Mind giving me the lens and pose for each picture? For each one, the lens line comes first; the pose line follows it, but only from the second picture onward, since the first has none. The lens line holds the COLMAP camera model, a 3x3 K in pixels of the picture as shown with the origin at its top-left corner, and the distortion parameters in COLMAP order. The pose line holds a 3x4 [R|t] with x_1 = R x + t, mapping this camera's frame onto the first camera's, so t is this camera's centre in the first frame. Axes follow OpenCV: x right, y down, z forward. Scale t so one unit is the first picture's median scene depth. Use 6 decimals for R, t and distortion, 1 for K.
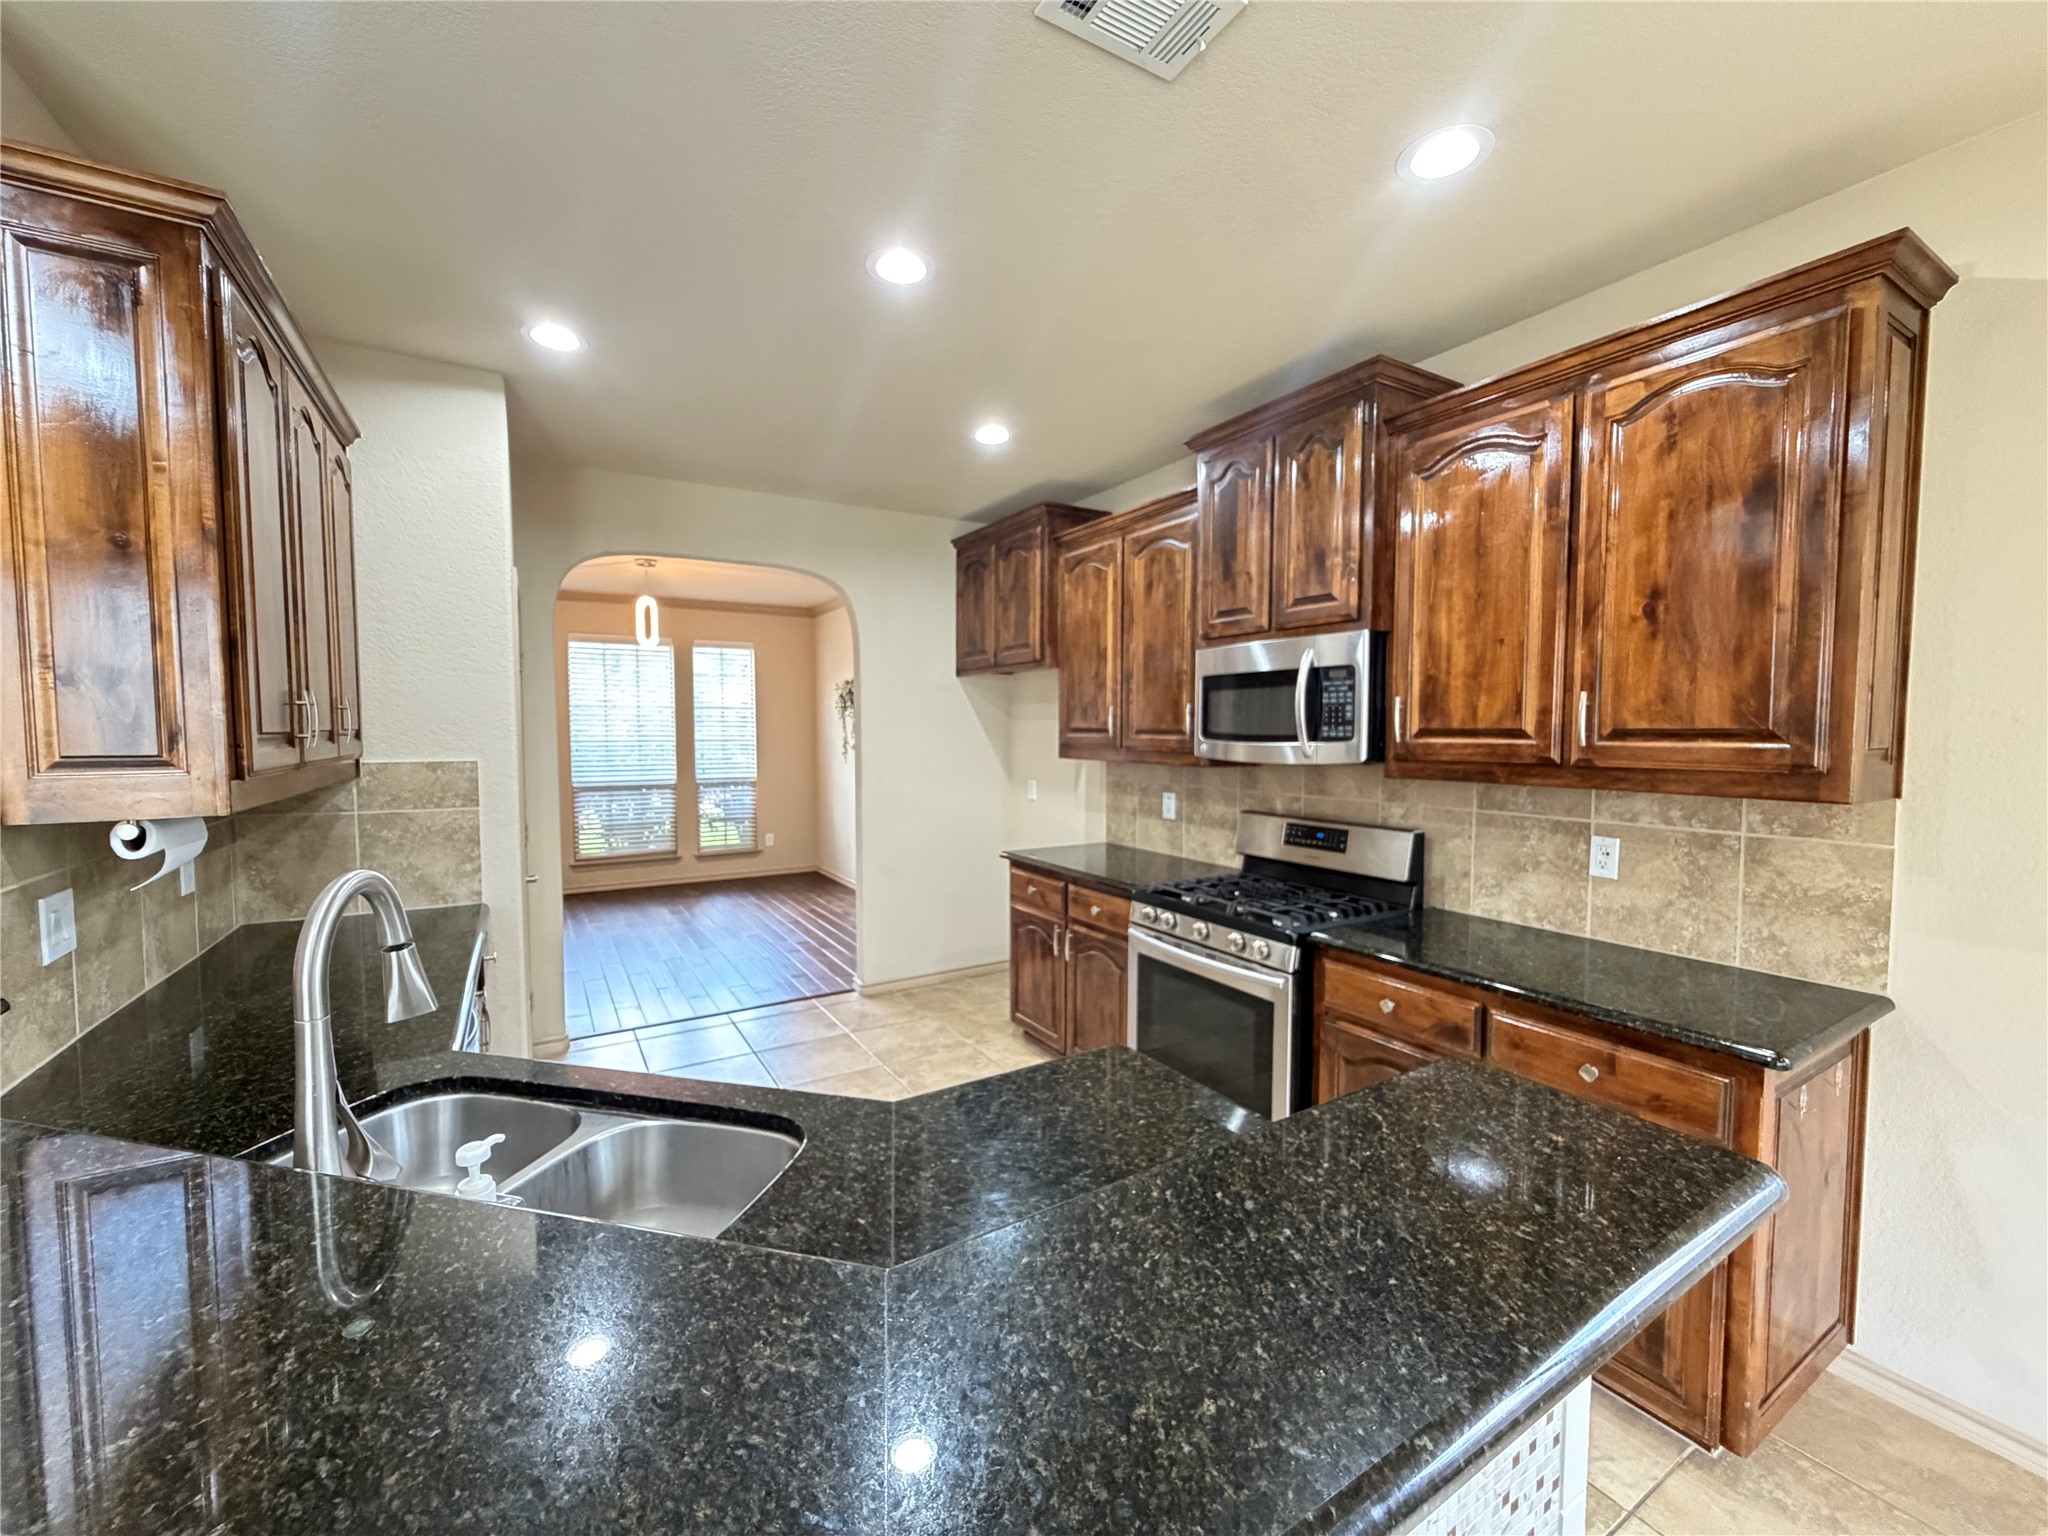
lens RADIAL K [[821.8, 0, 1014.1], [0, 821.8, 773.8], [0, 0, 1]] dist [-0.000839, 0.000310]
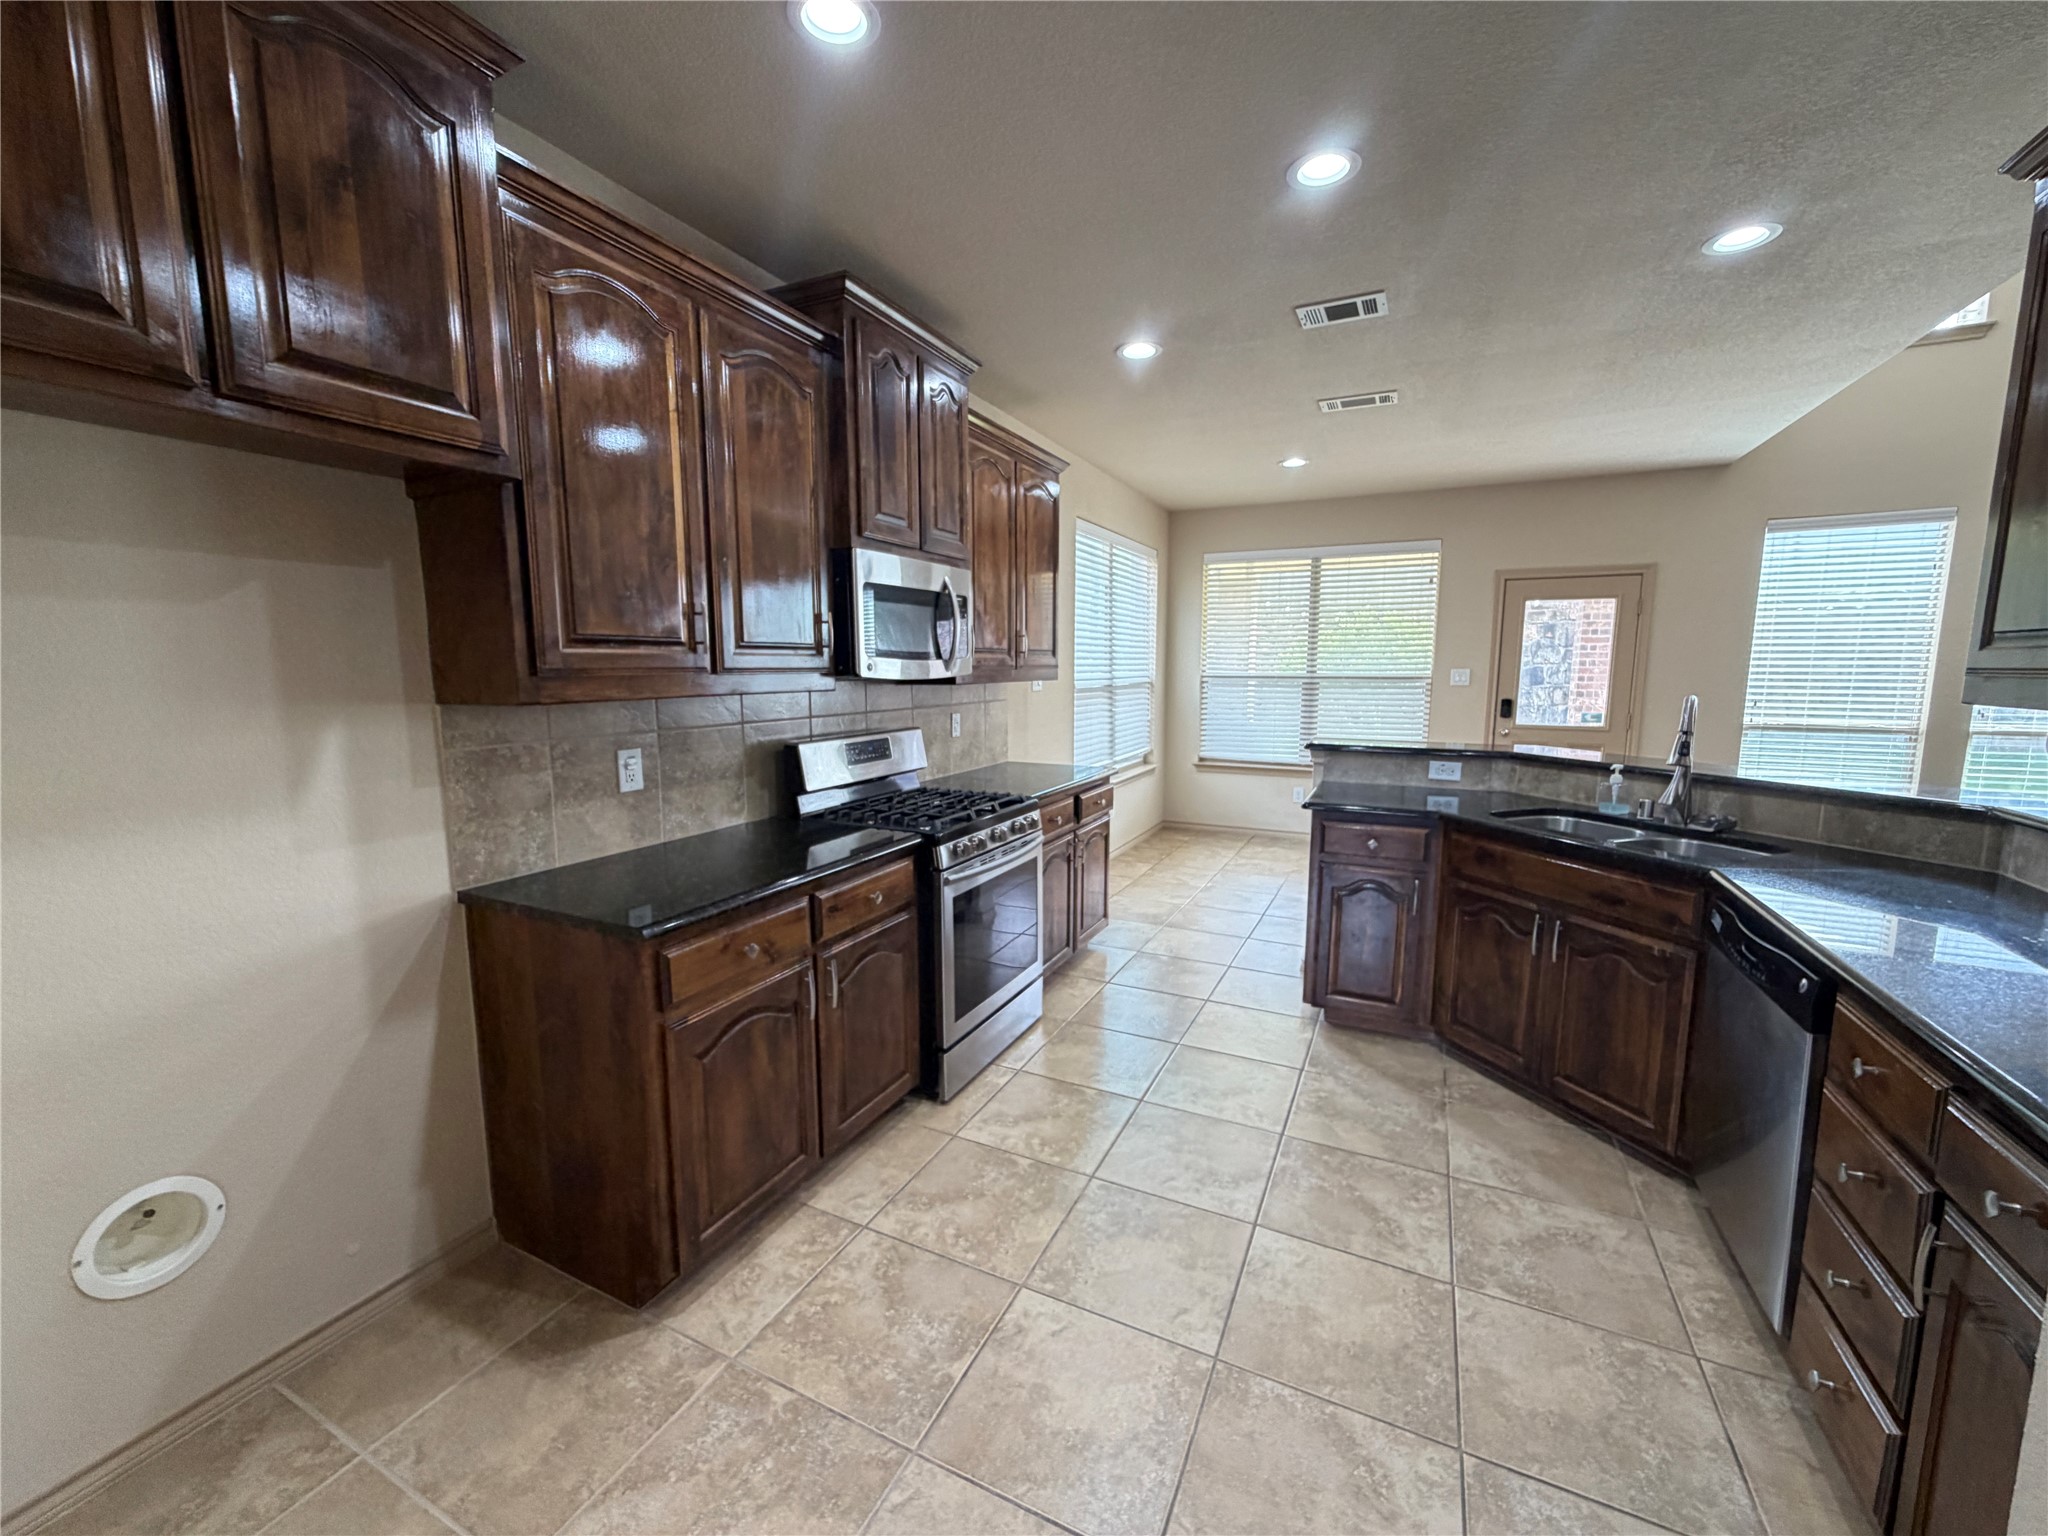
lens RADIAL K [[821.8, 0, 1021.3], [0, 821.8, 769.4], [0, 0, 1]] dist [-0.000839, 0.000310]
pose [[-0.544730, -0.106747, 0.831790, -0.725675], [0.049164, 0.986095, 0.158747, -0.066626], [-0.837169, 0.127368, -0.531907, 1.654635]]
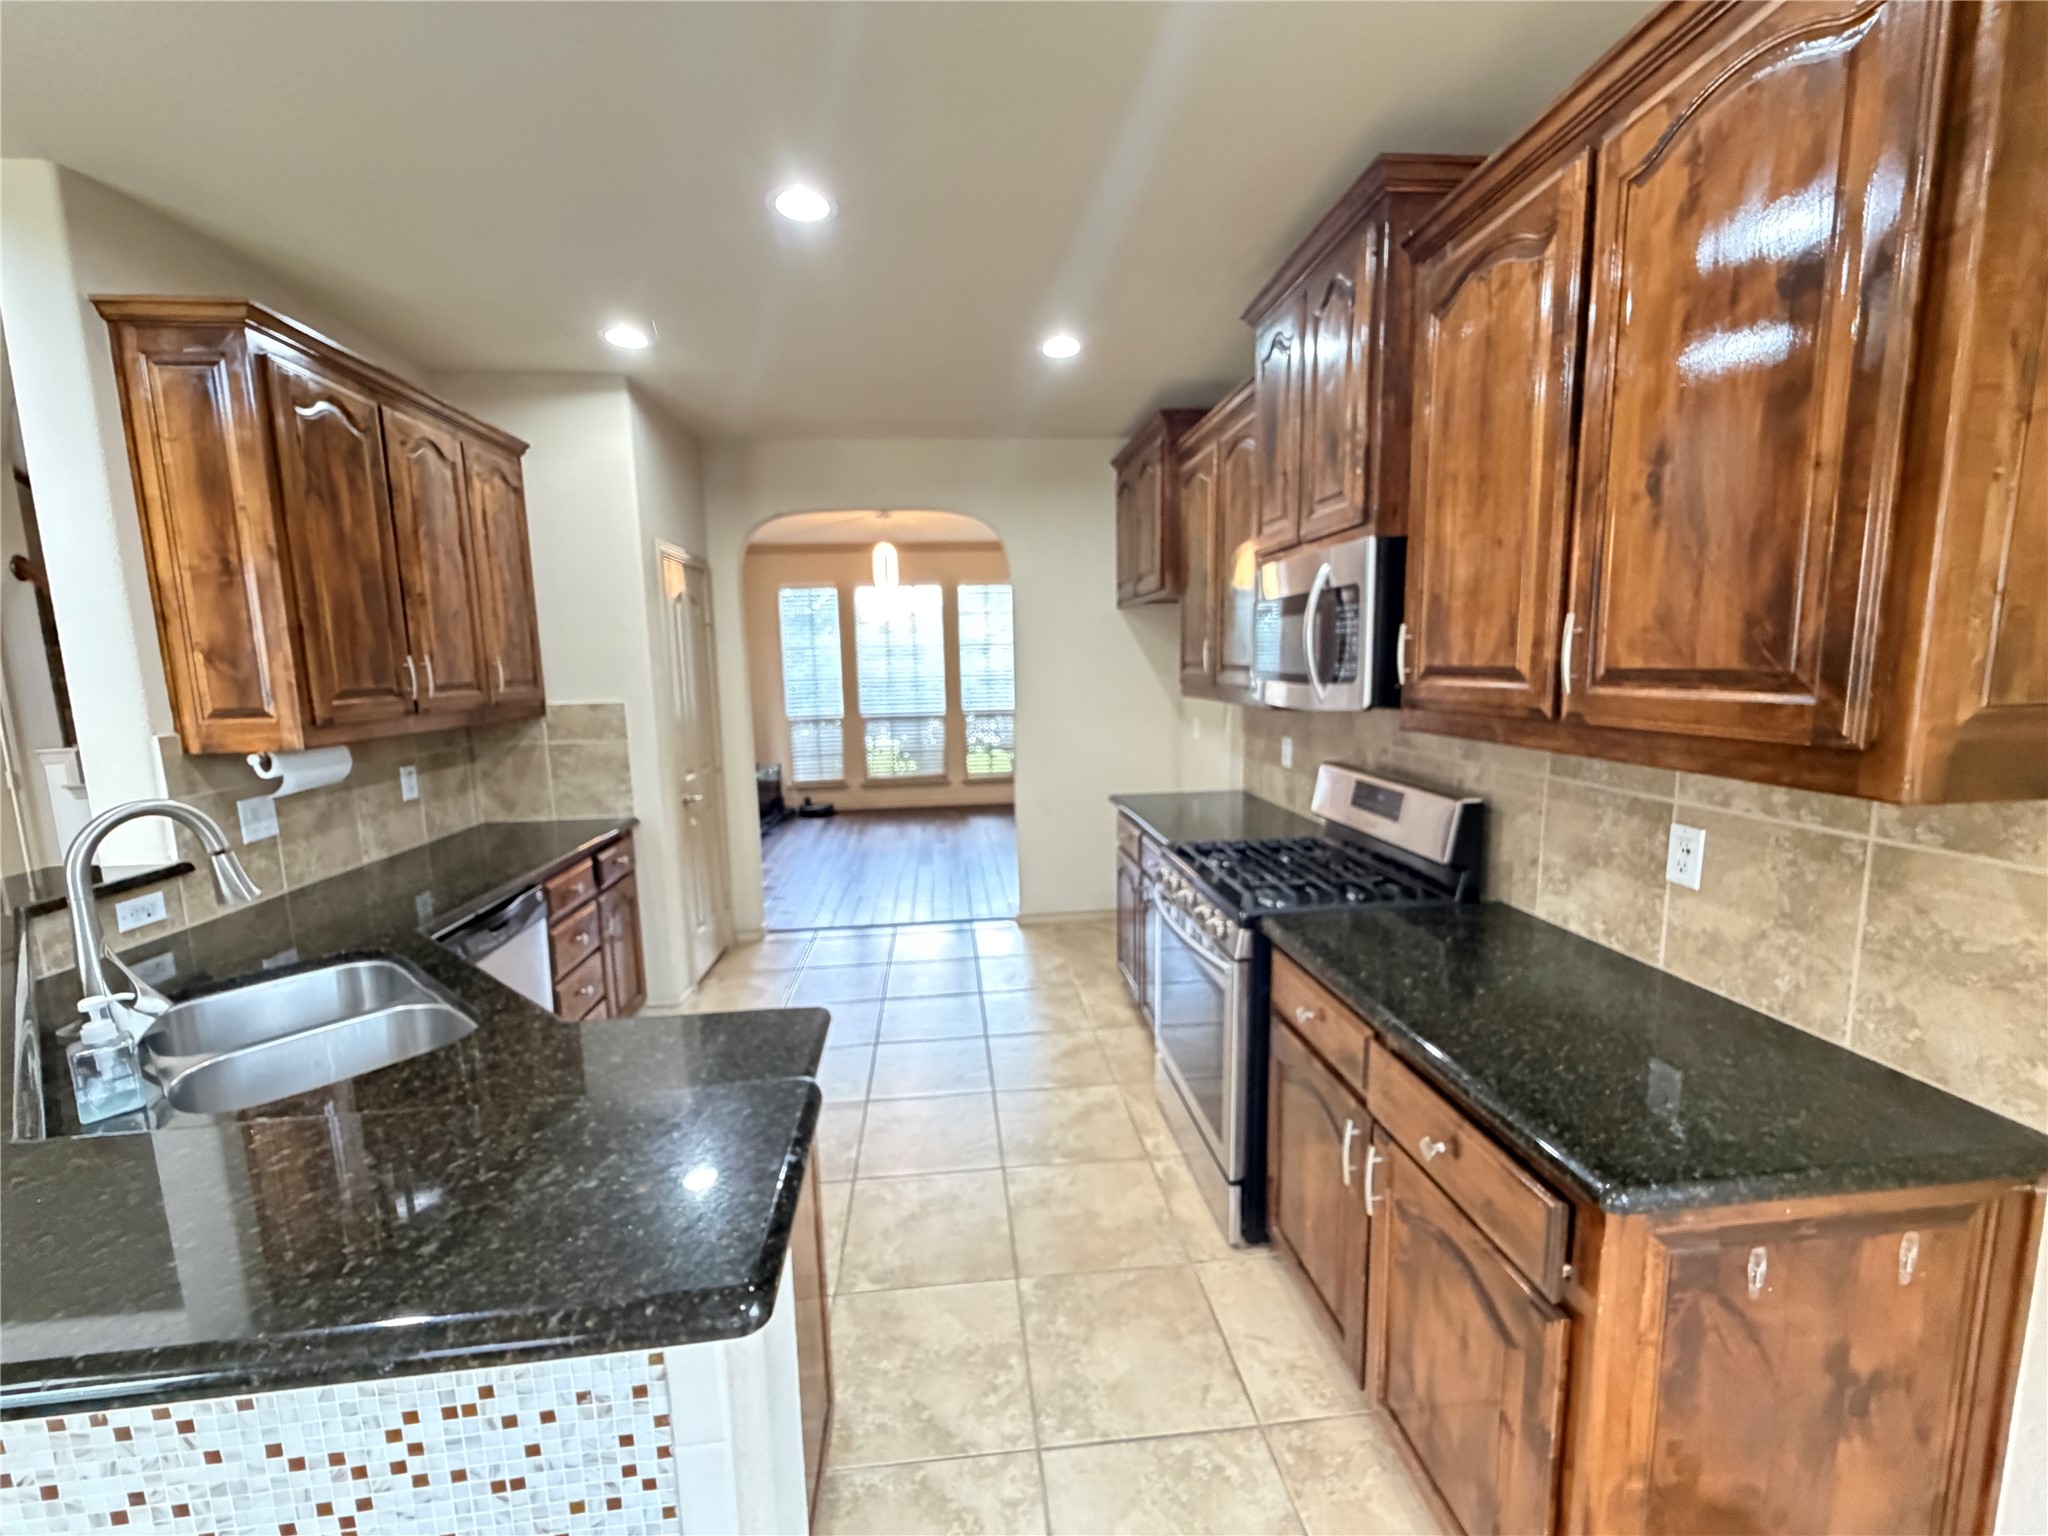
lens RADIAL K [[821.8, 0, 1019.2], [0, 821.8, 773.5], [0, 0, 1]] dist [-0.000839, 0.000310]
pose [[0.902418, 0.039718, -0.429028, 0.467963], [-0.001632, 0.996050, 0.088779, -0.022549], [0.430859, -0.079415, 0.898918, 0.149670]]
